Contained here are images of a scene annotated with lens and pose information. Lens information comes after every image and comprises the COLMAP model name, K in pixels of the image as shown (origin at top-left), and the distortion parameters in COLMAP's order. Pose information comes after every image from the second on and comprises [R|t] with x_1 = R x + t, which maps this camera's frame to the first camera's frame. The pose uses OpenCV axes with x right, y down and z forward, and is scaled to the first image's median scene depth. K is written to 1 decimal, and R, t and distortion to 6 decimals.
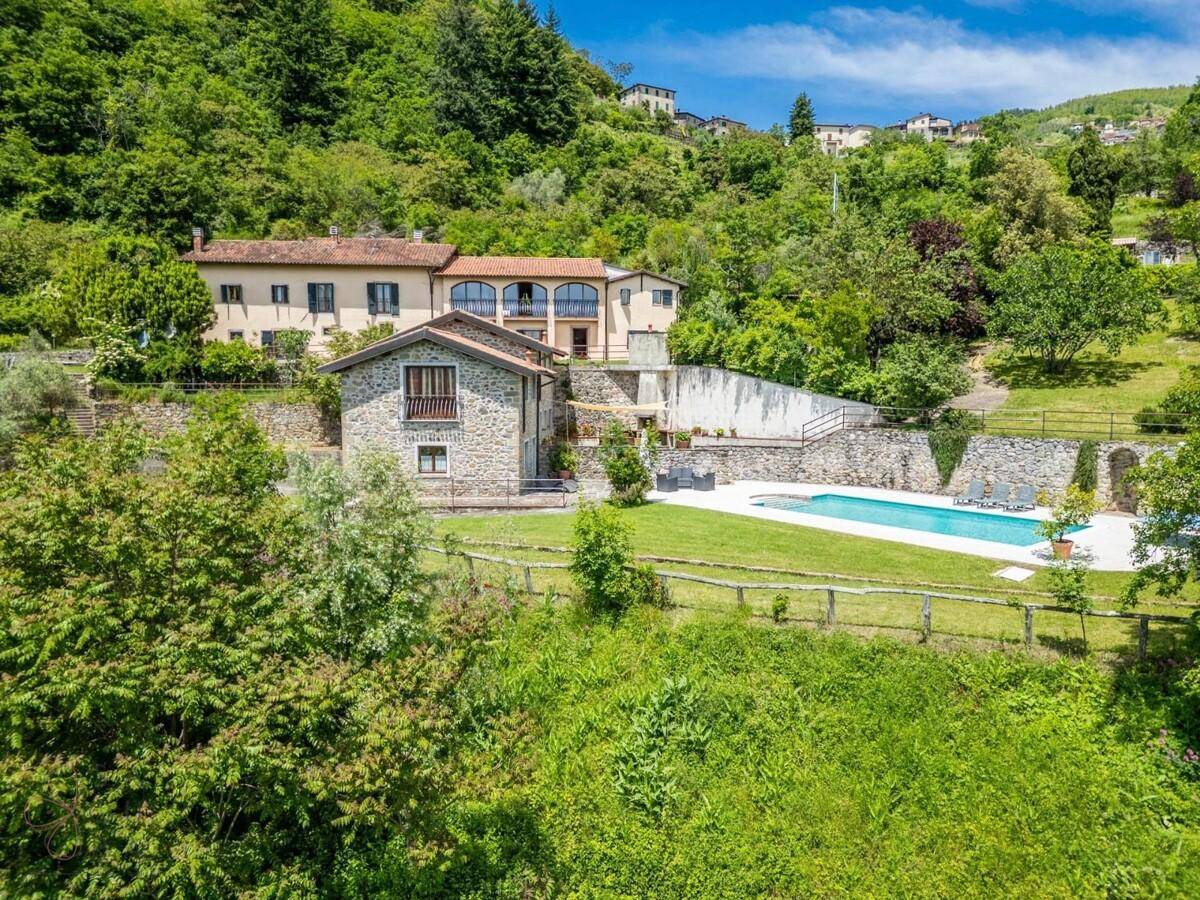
lens RADIAL K [[843.7, 0, 602.6], [0, 843.7, 448.1], [0, 0, 1]] dist [0.070858, -0.065742]
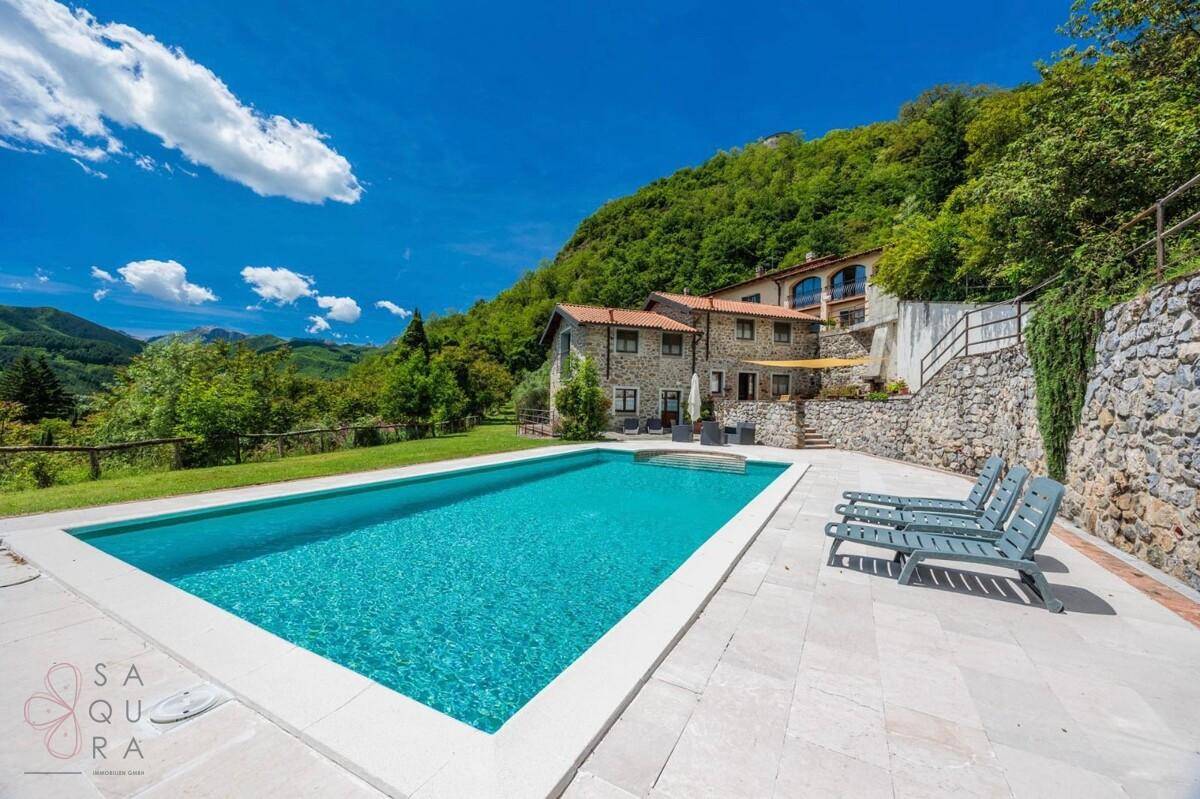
lens RADIAL K [[457.1, 0, 597.7], [0, 457.1, 402.3], [0, 0, 1]] dist [-0.000398, -0.000547]
pose [[0.359420, 0.006024, -0.933156, 0.375192], [-0.097640, 0.994733, -0.031187, 0.026790], [0.928053, 0.102323, 0.358116, 0.581671]]
